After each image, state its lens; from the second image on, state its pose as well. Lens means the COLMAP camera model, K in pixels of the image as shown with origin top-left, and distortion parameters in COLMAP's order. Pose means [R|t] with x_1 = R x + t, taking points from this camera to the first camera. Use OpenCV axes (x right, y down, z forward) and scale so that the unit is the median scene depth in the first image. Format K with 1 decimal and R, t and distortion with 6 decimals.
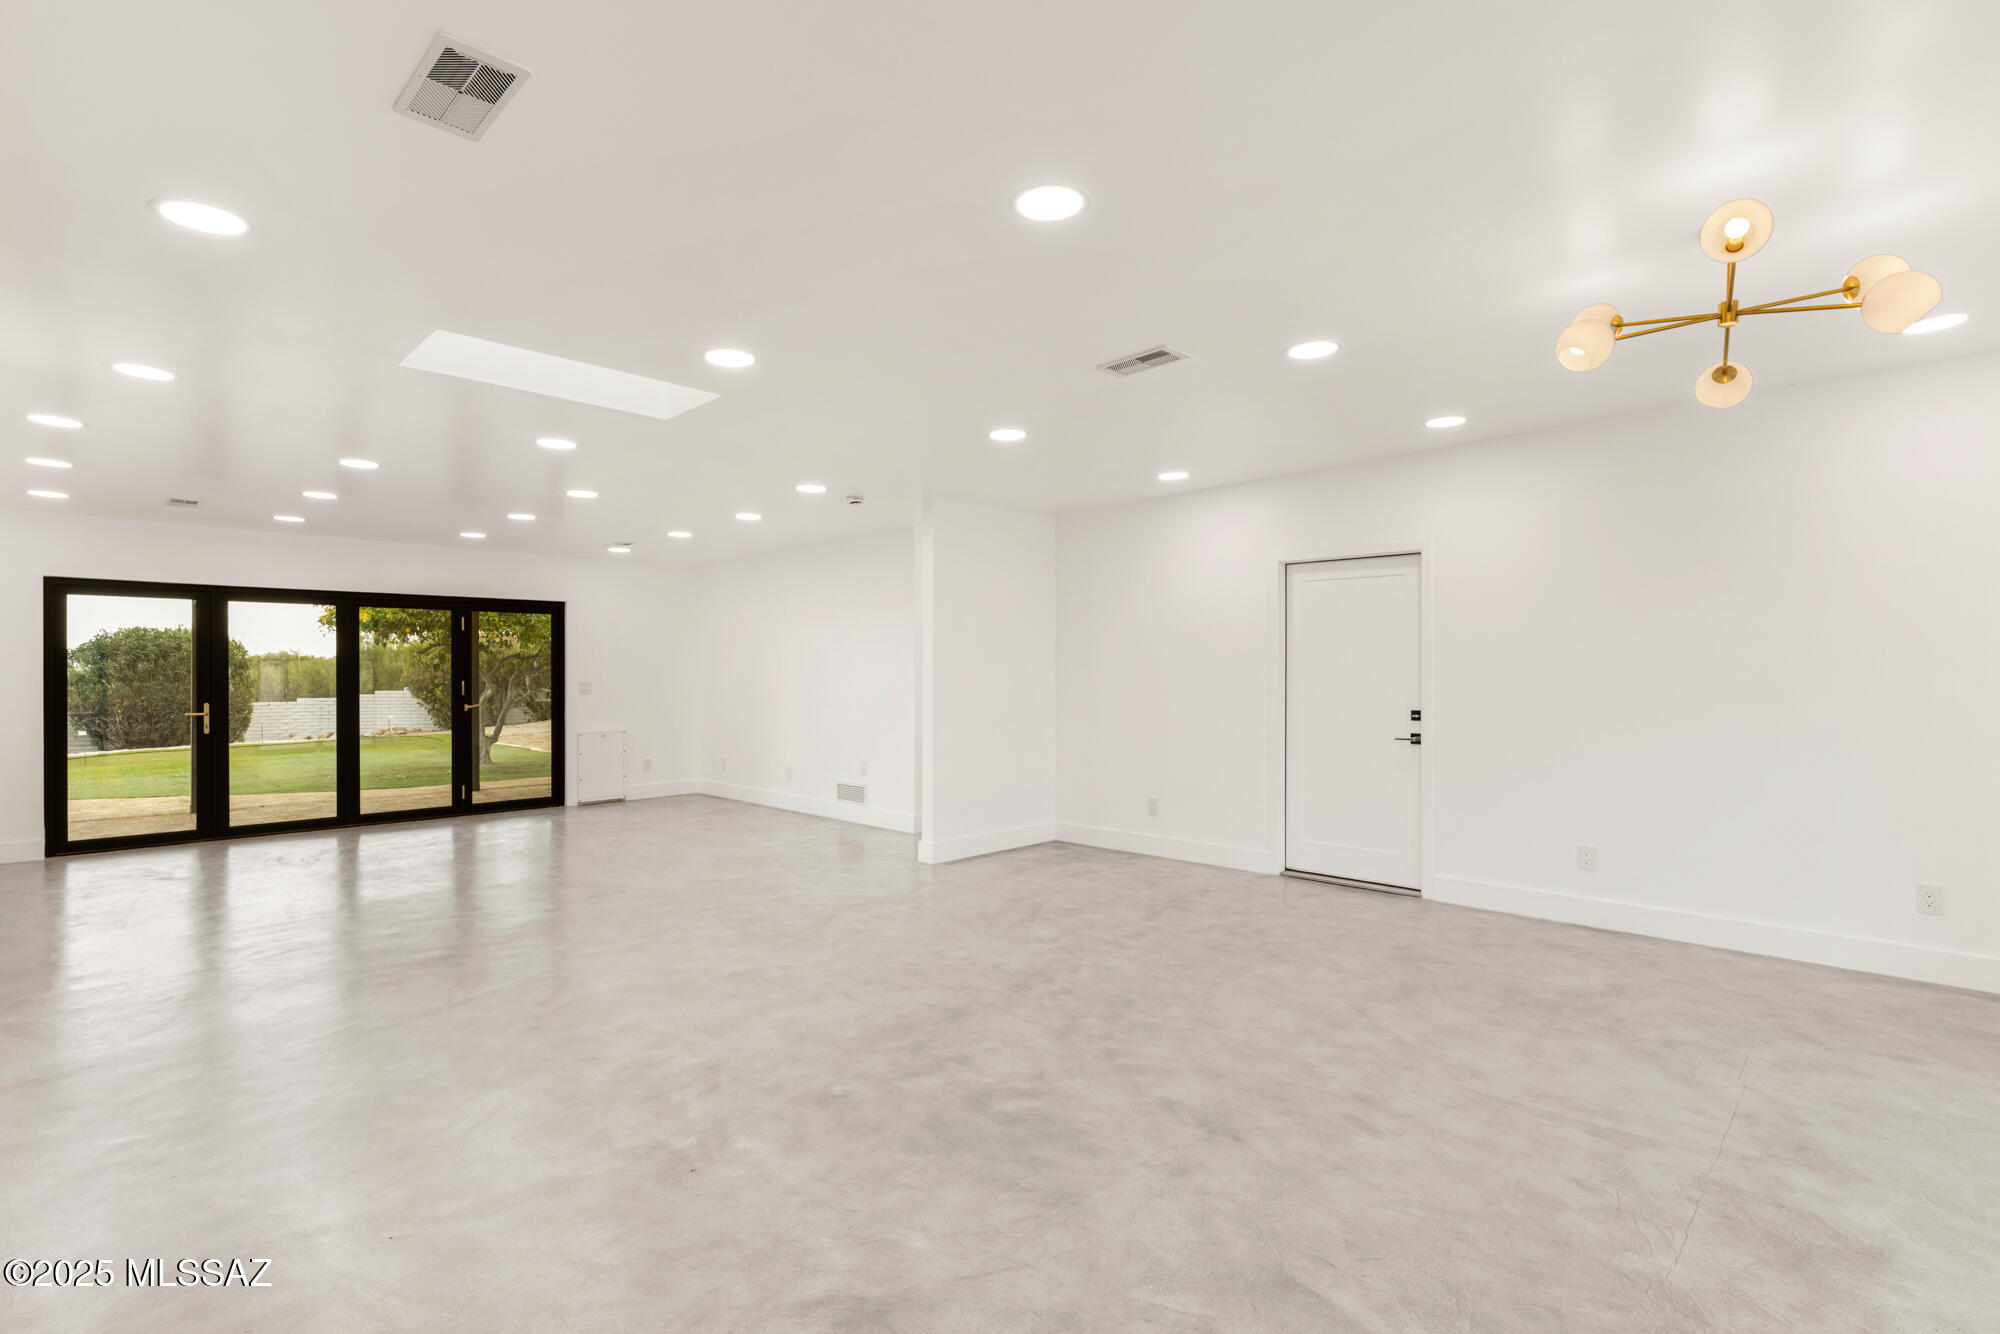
lens RADIAL K [[942.7, 0, 998.0], [0, 942.7, 669.6], [0, 0, 1]] dist [0.000018, -0.001534]
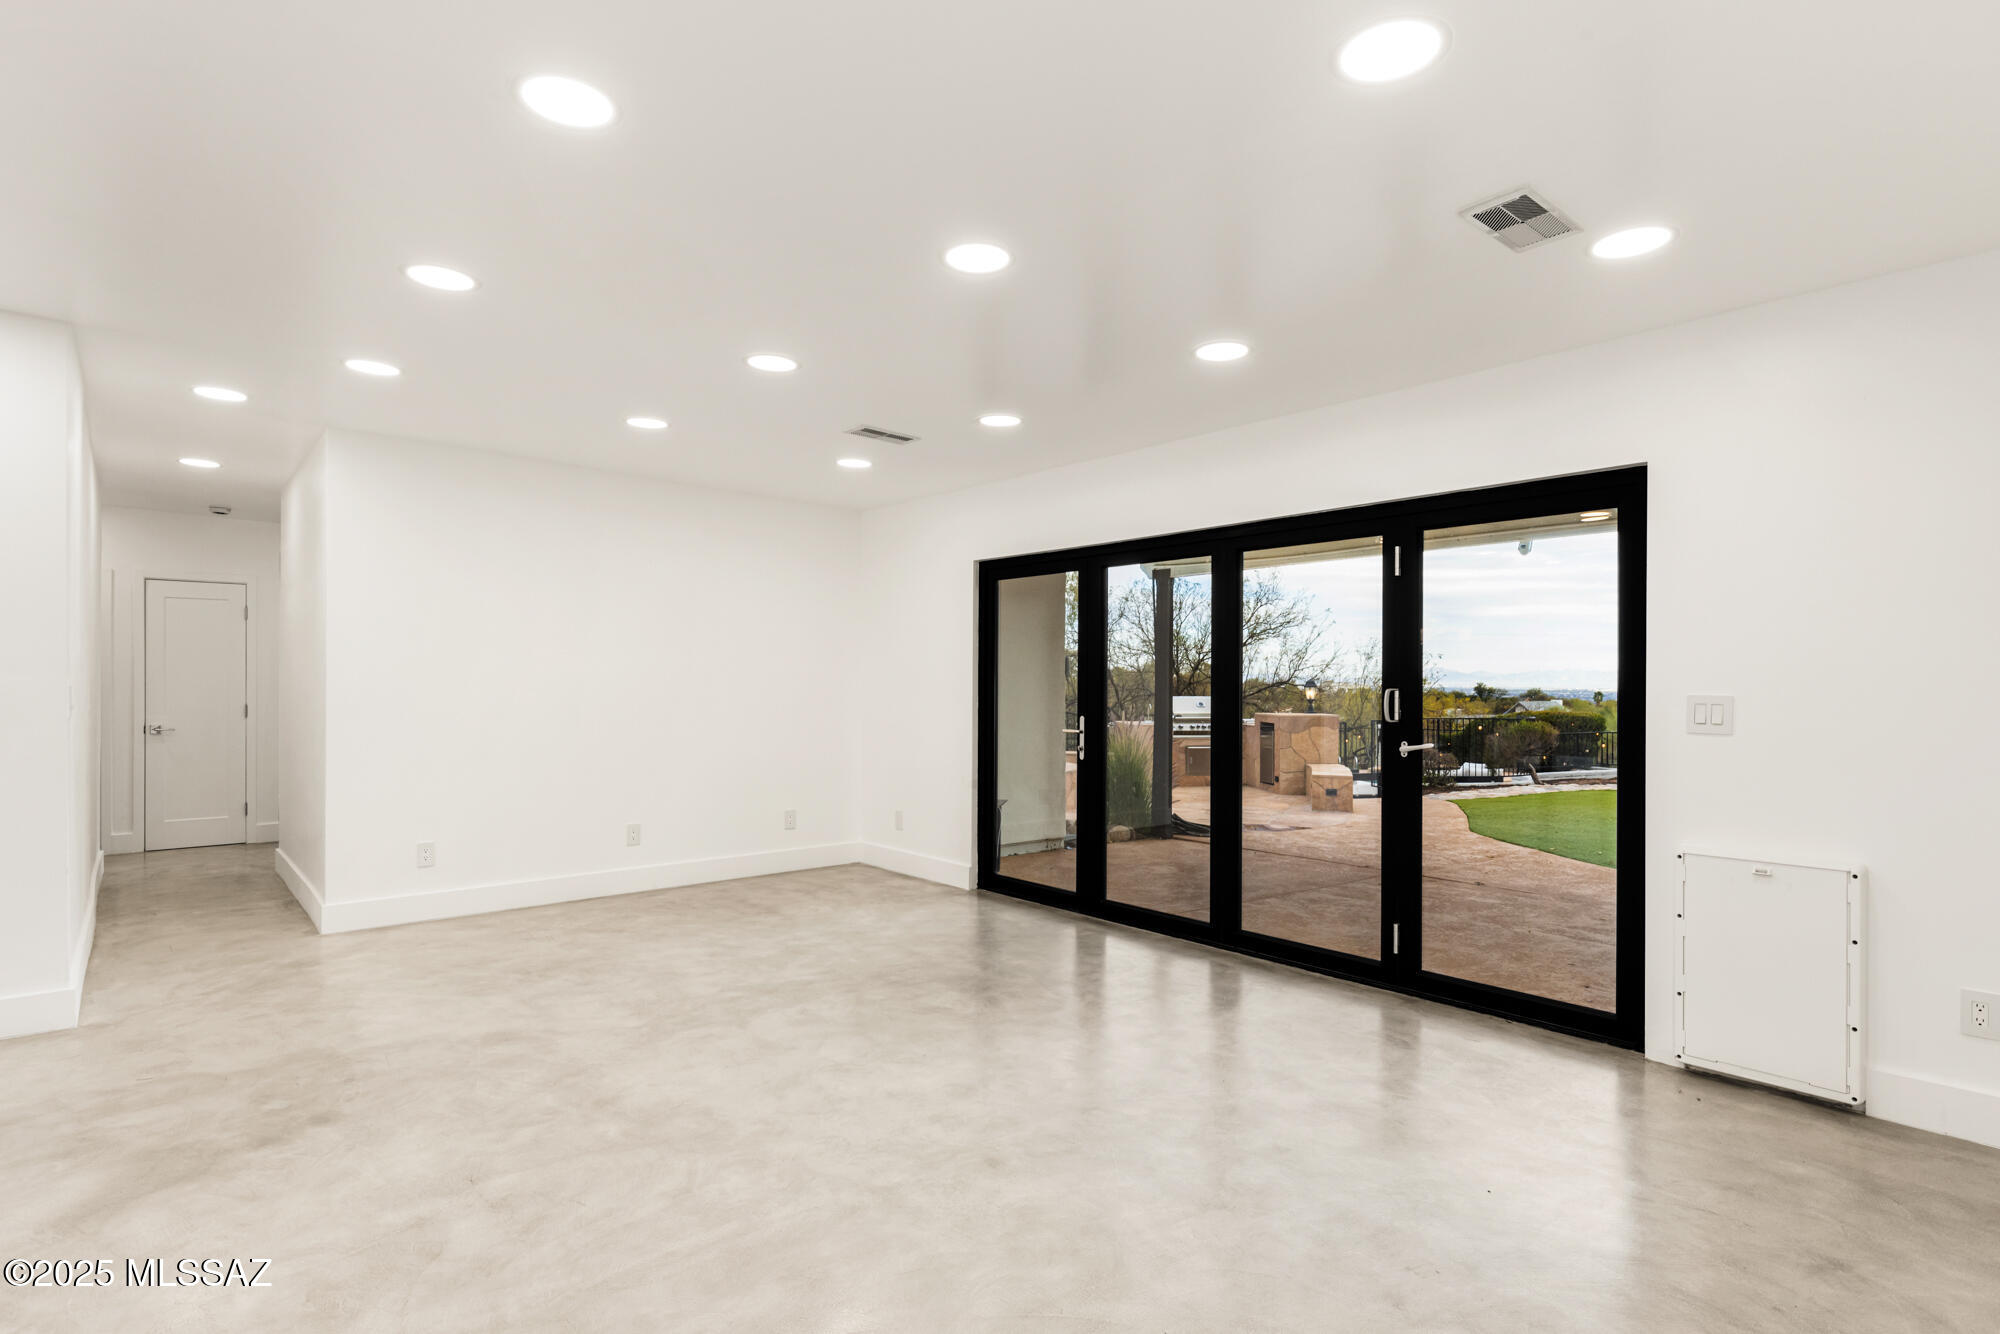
lens RADIAL K [[997.4, 0, 1008.7], [0, 997.4, 667.0], [0, 0, 1]] dist [-0.001438, -0.000081]
pose [[-0.075190, -0.017499, -0.997016, -0.179706], [-0.003036, 0.999845, -0.017320, 0.022317], [0.997165, 0.001725, -0.075232, 1.904433]]
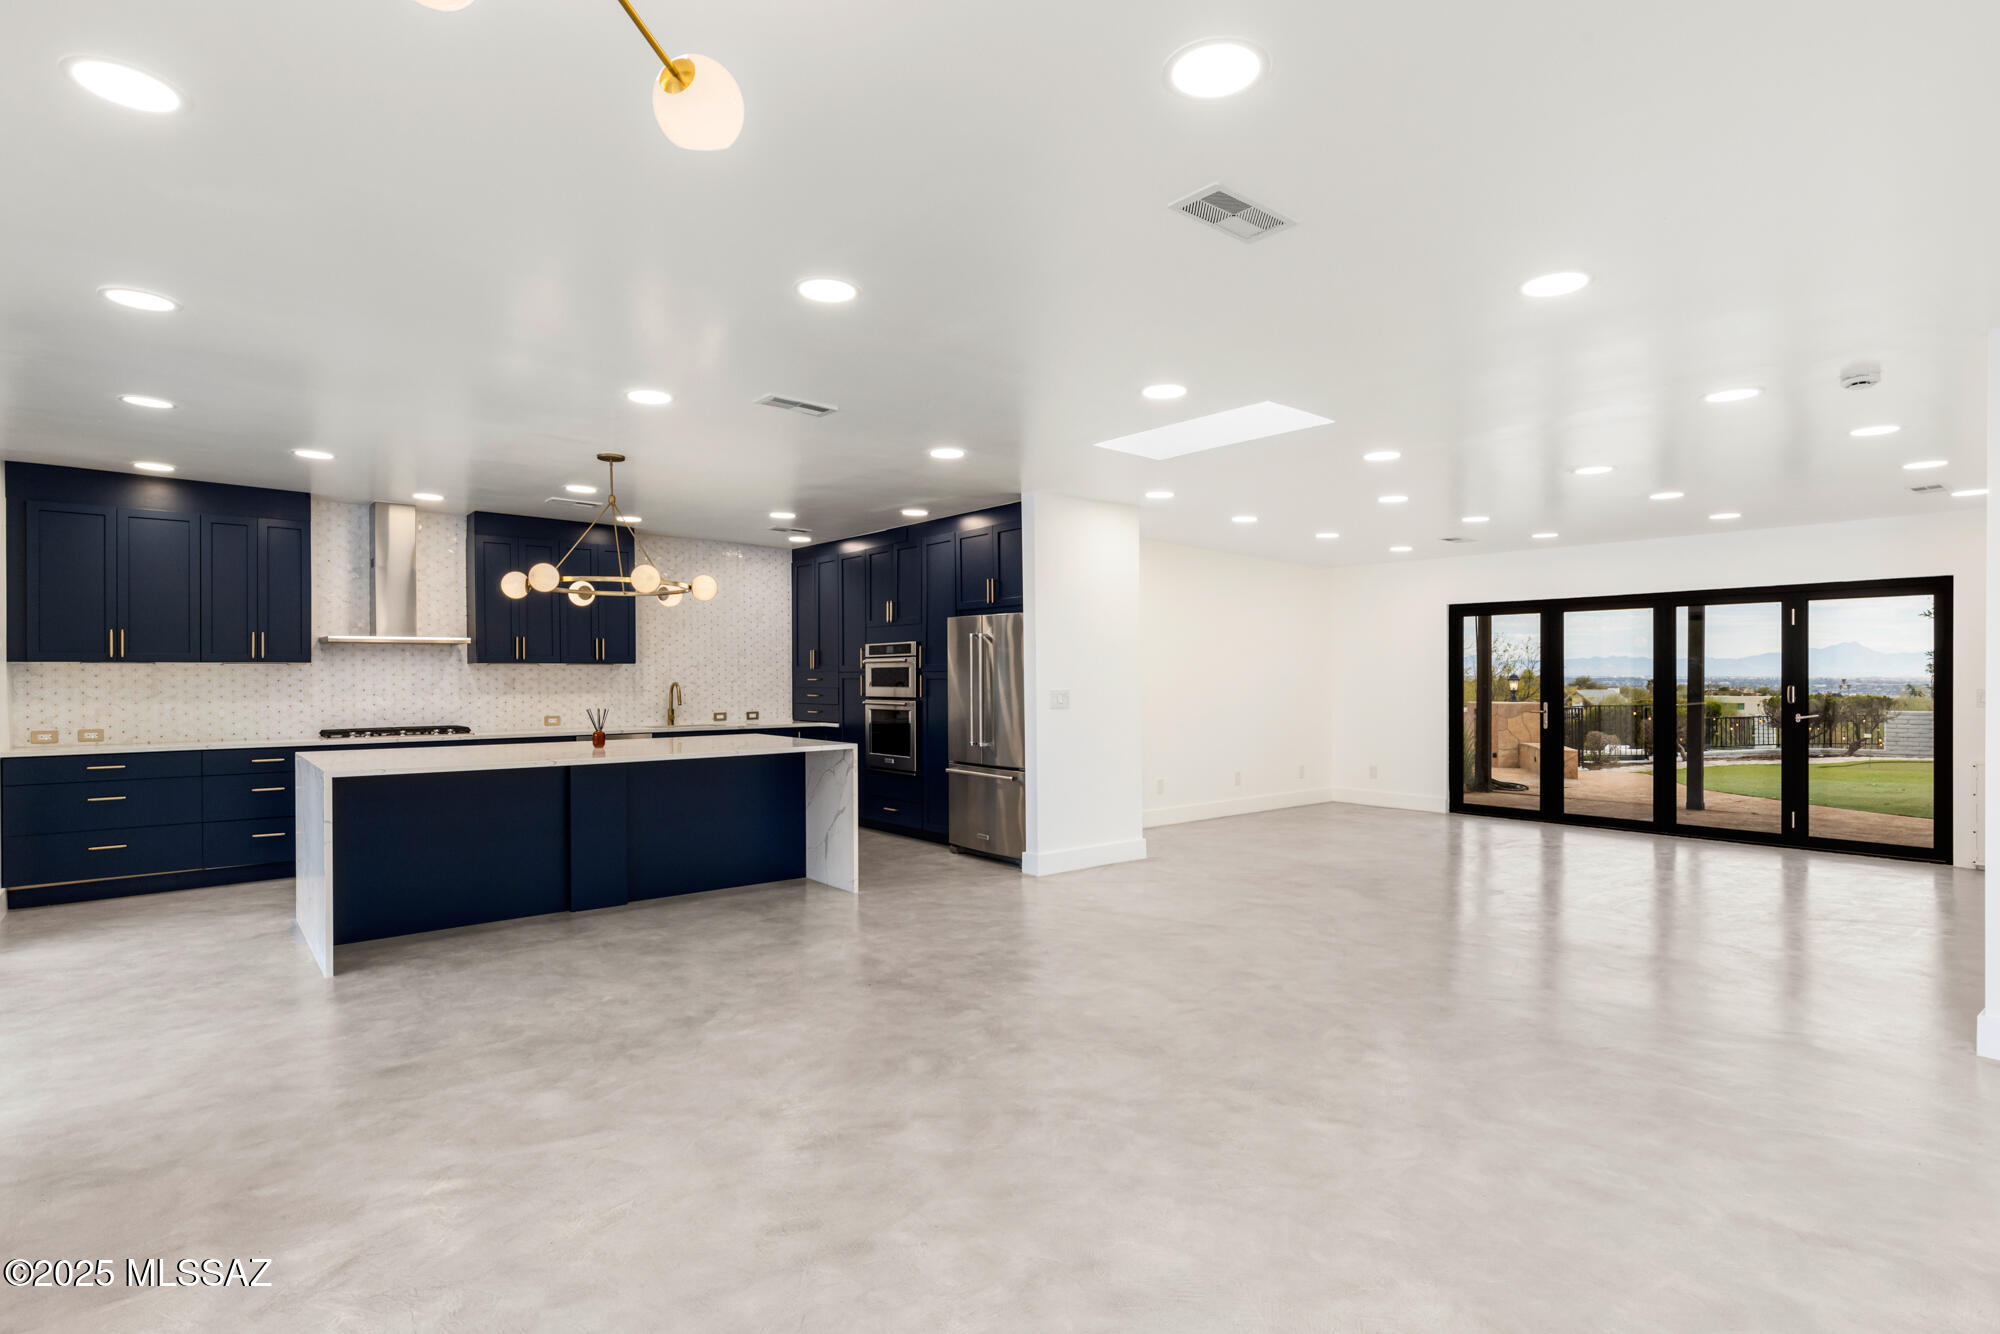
lens RADIAL K [[1020.0, 0, 1006.9], [0, 1020.0, 678.2], [0, 0, 1]] dist [-0.004717, 0.002369]
pose [[-0.107606, 0.002395, -0.994191, 0.888501], [0.004327, 0.999989, 0.001941, 0.002121], [0.994184, -0.004093, -0.107615, 0.912316]]
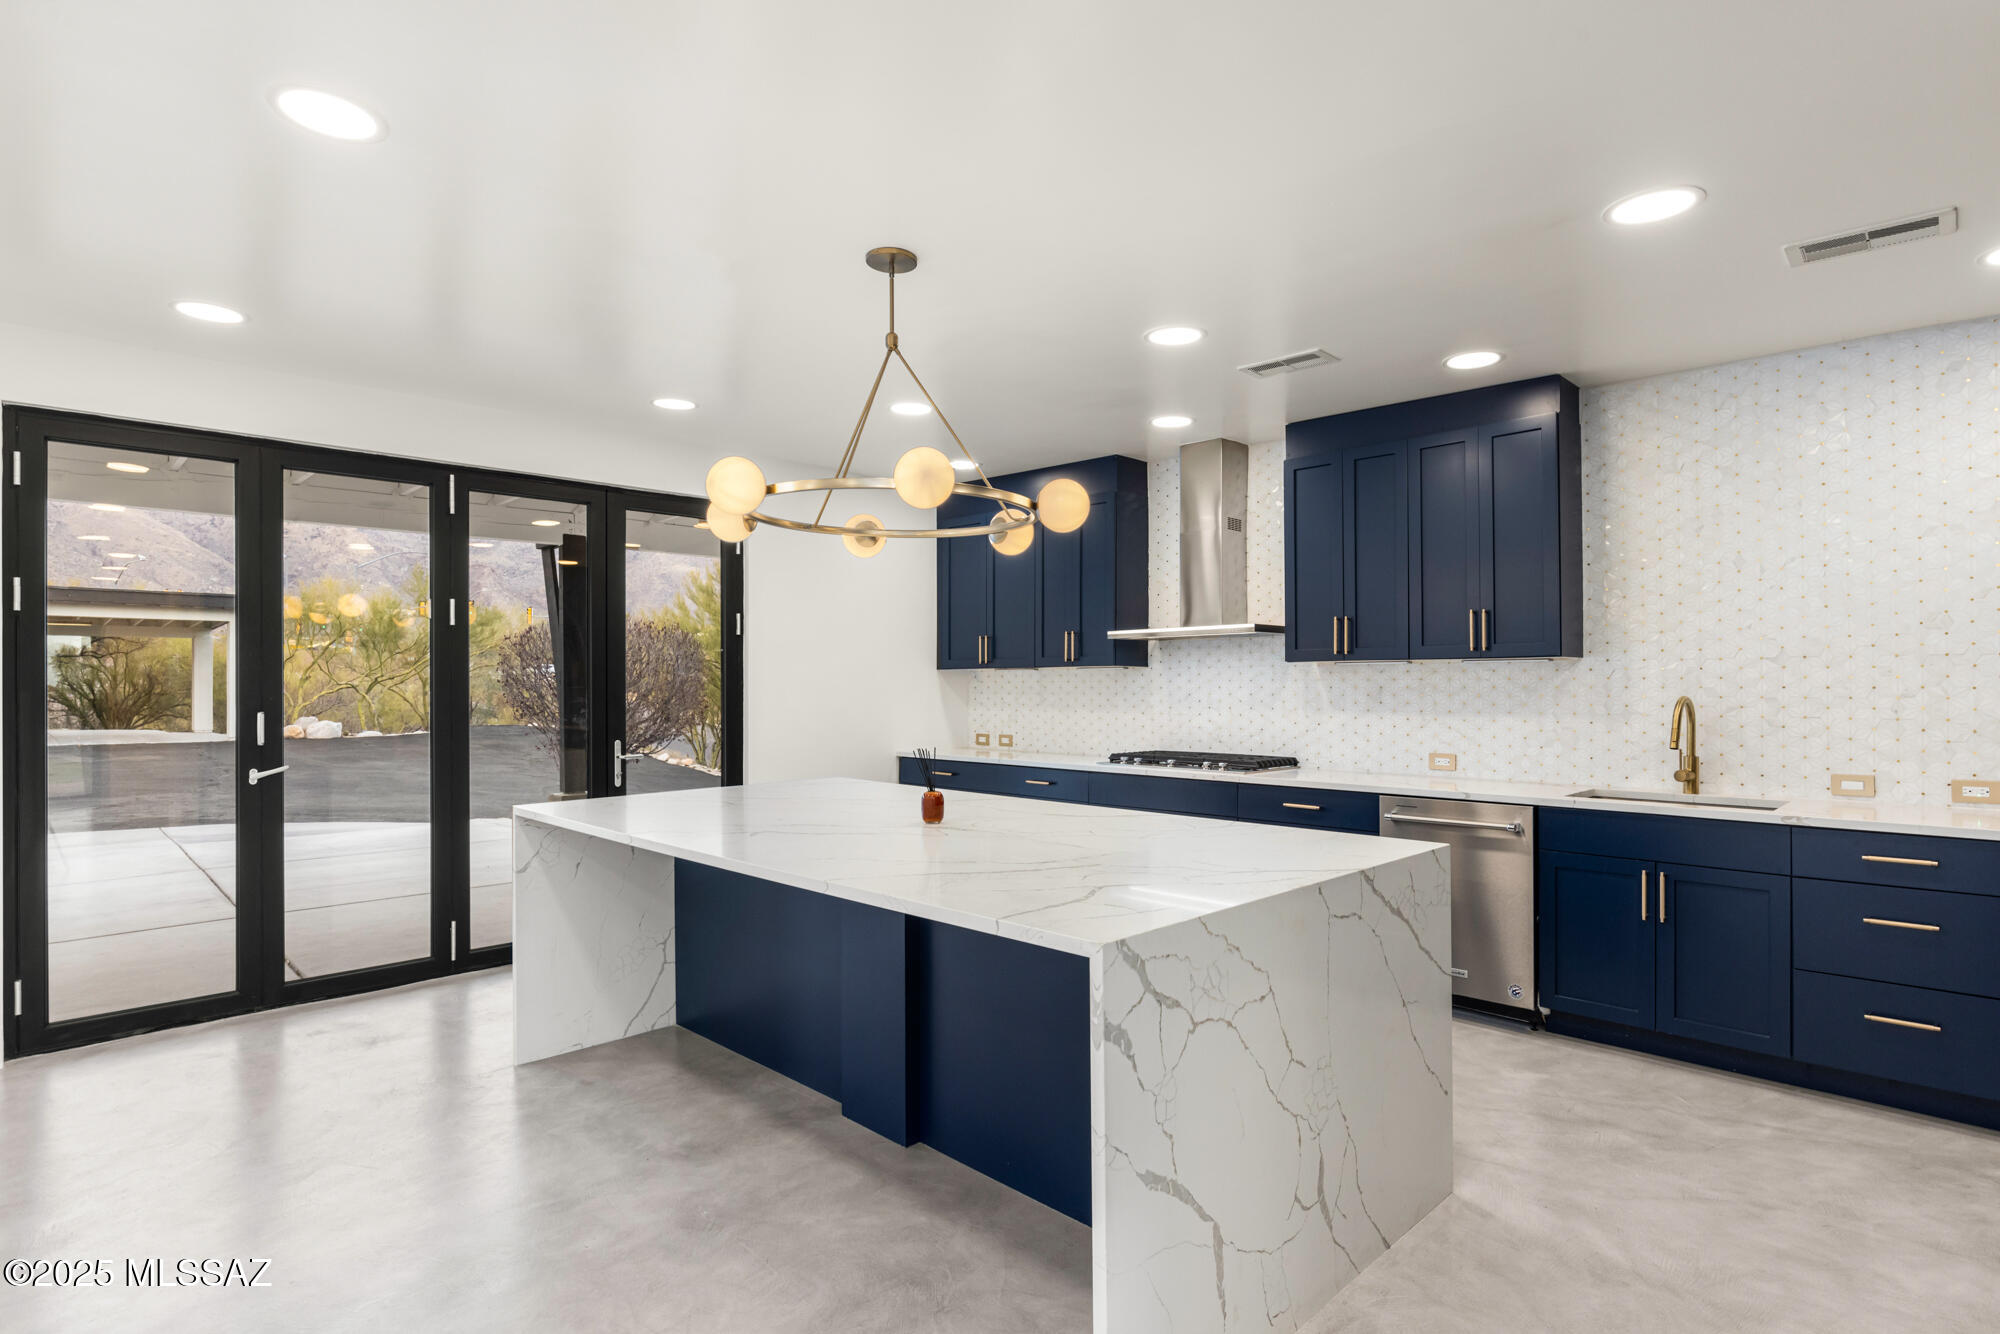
lens RADIAL K [[1020.0, 0, 1000.2], [0, 1020.0, 679.2], [0, 0, 1]] dist [-0.004717, 0.002369]
pose [[-0.999853, 0.004082, 0.016649, -0.642227], [0.004022, 0.999985, -0.003623, -0.003672], [-0.016663, -0.003556, -0.999855, 0.938382]]
